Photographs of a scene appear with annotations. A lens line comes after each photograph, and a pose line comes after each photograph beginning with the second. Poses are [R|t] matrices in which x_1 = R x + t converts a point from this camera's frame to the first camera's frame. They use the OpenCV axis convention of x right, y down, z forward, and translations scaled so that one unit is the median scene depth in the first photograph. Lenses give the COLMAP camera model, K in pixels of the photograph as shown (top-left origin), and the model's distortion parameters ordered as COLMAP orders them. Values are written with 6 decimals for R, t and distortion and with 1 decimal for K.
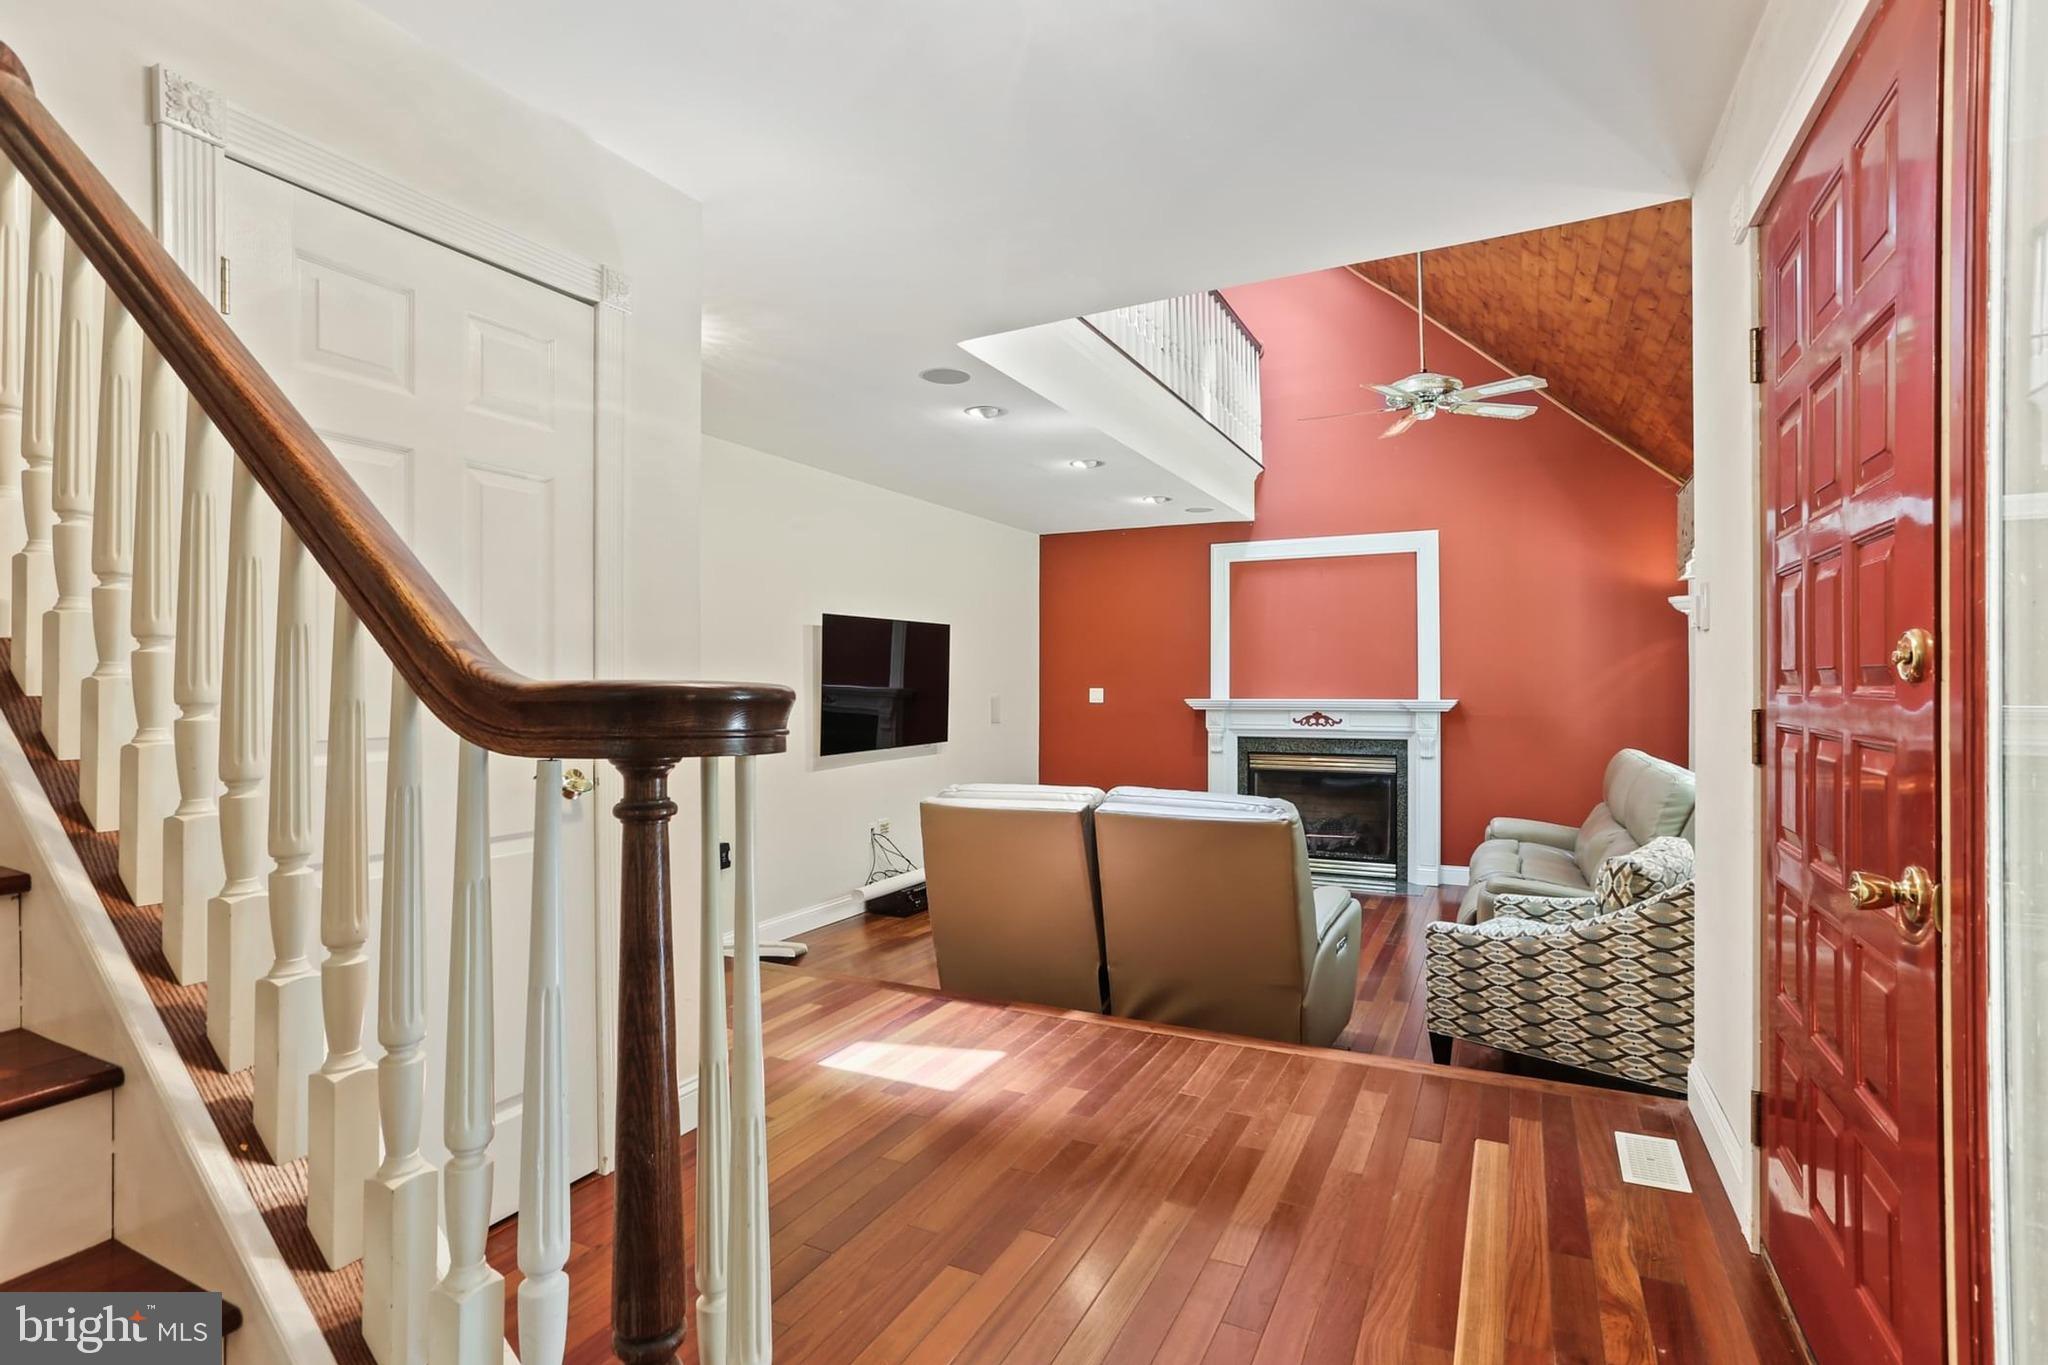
lens RADIAL K [[1024.8, 0, 1035.9], [0, 1024.8, 689.7], [0, 0, 1]] dist [-0.002000, 0.000043]
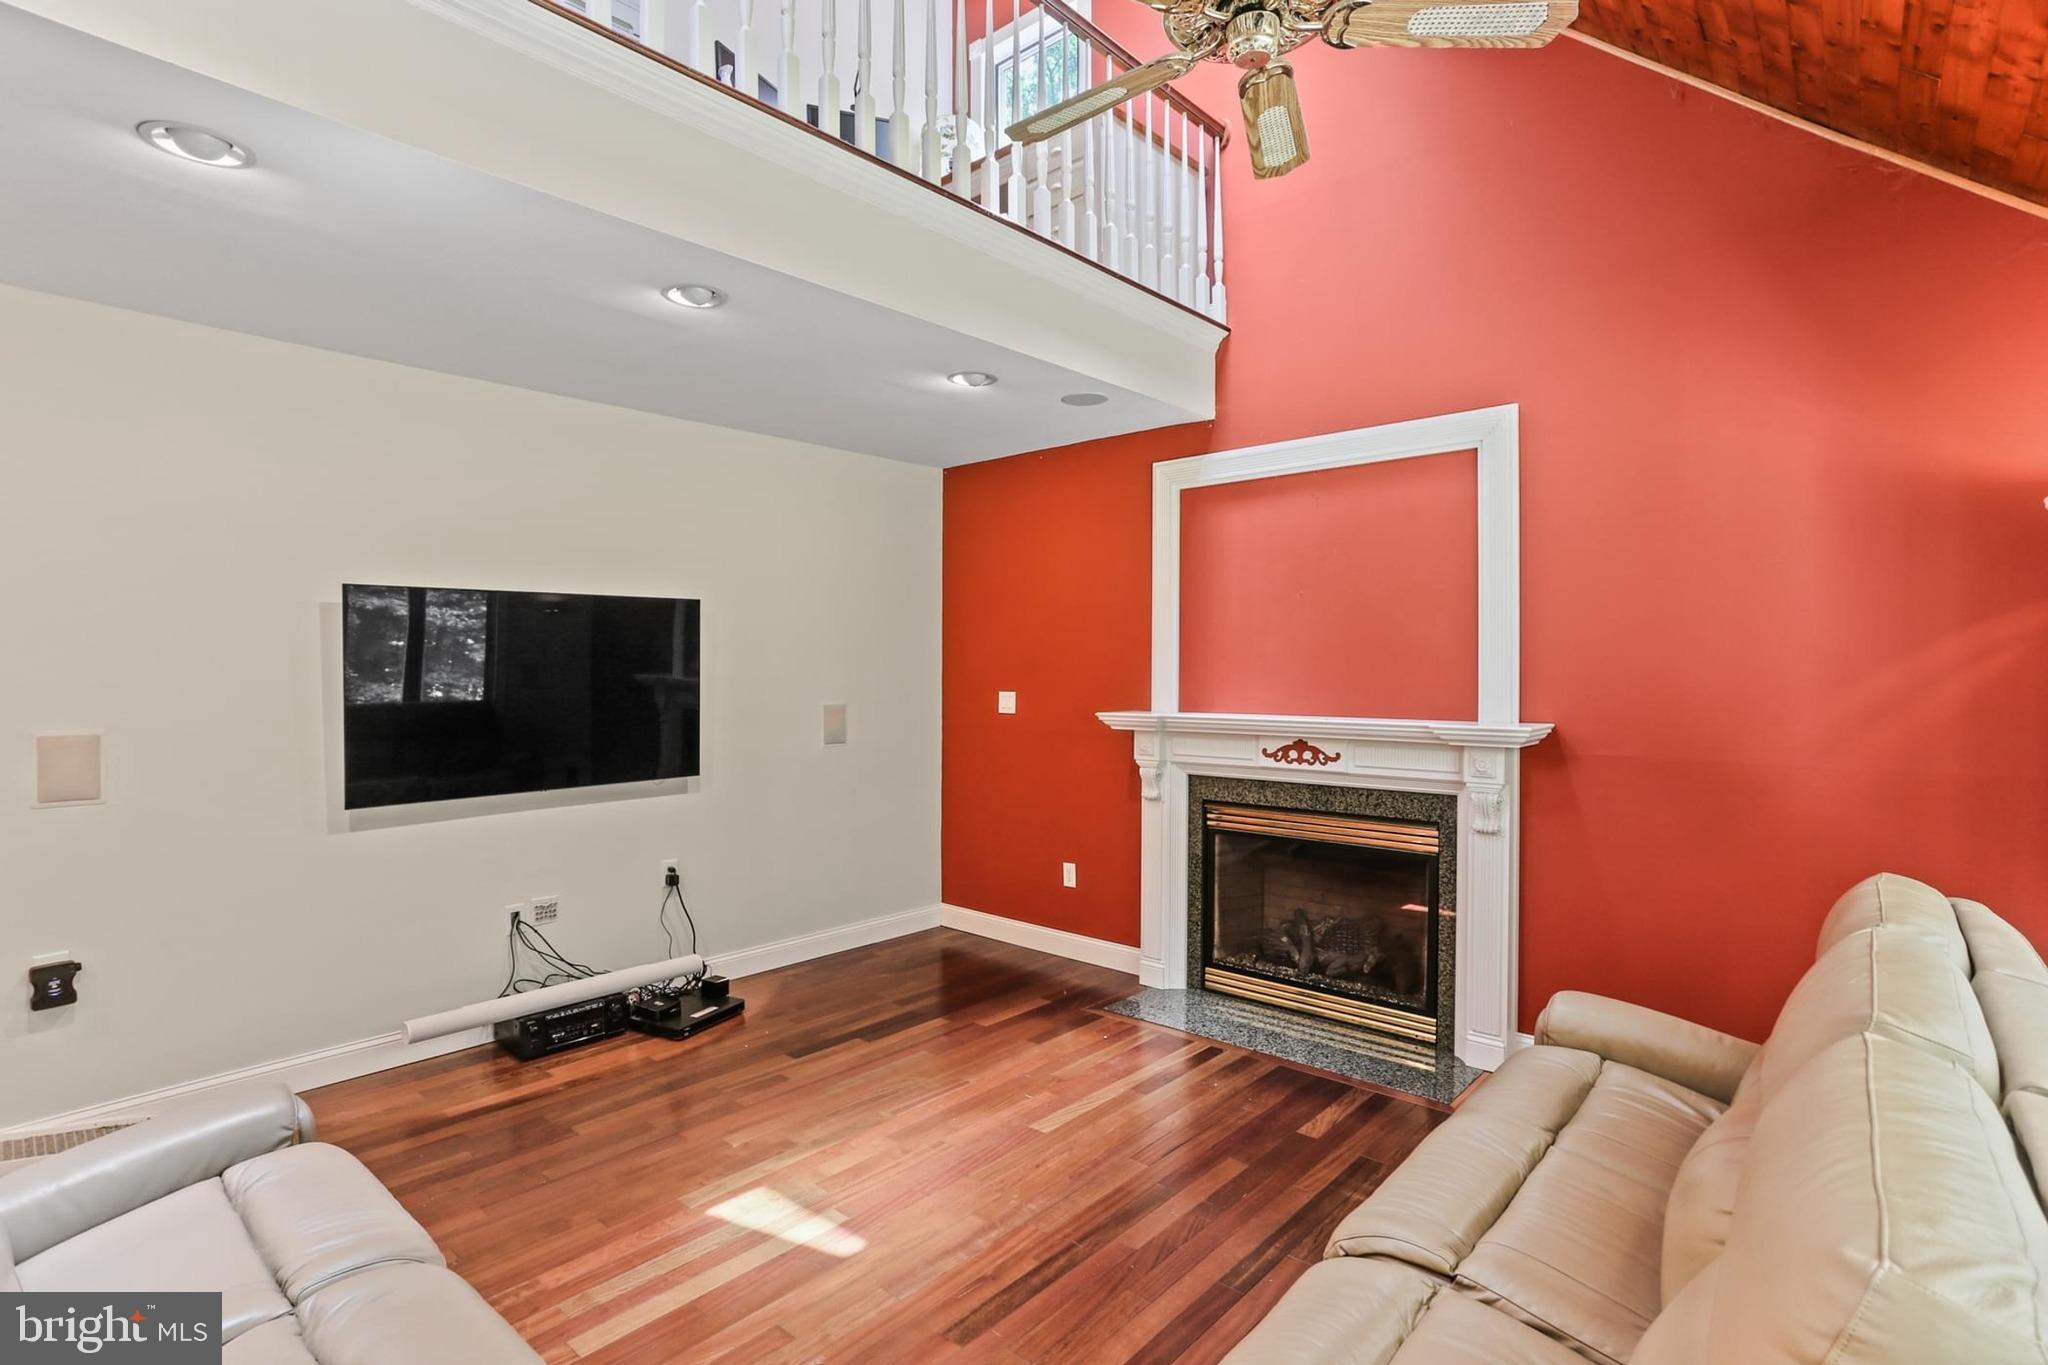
lens RADIAL K [[1013.6, 0, 1024.0], [0, 1013.6, 682.5], [0, 0, 1]] dist [-0.036047, 0.023685]
pose [[0.956914, 0.003449, -0.290351, 0.291795], [-0.000763, 0.999956, 0.009363, -0.015384], [0.290370, -0.008738, 0.956875, 0.415071]]
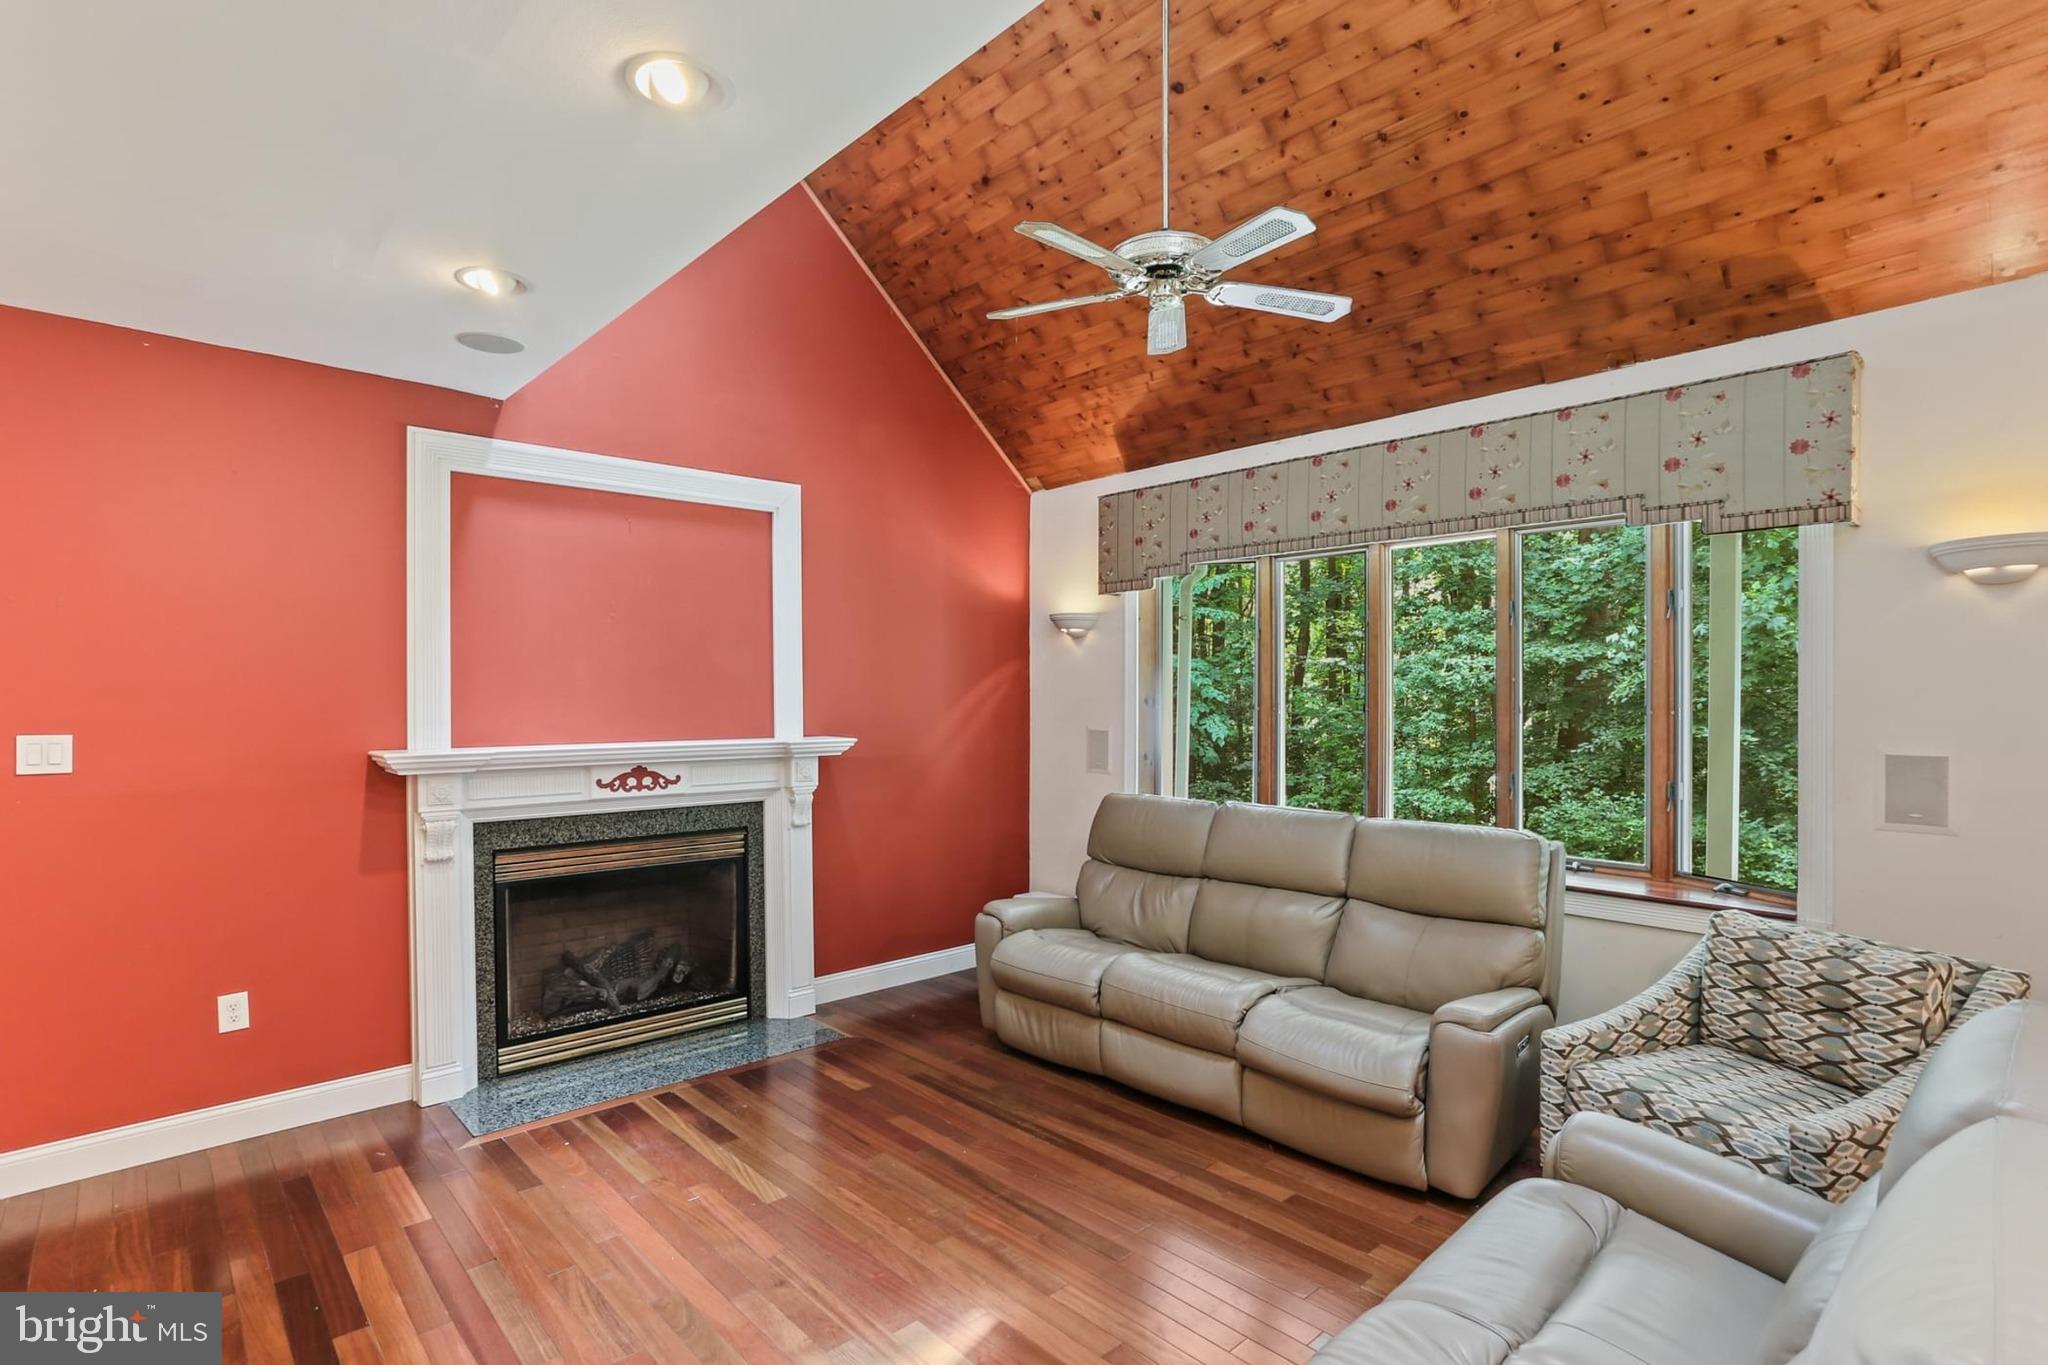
lens RADIAL K [[1024.8, 0, 1035.9], [0, 1024.8, 689.7], [0, 0, 1]] dist [-0.002000, 0.000043]
pose [[0.372461, 0.002766, 0.928044, -0.170664], [0.000122, 0.999995, -0.003029, -0.018709], [-0.928048, 0.001241, 0.372459, 0.587260]]
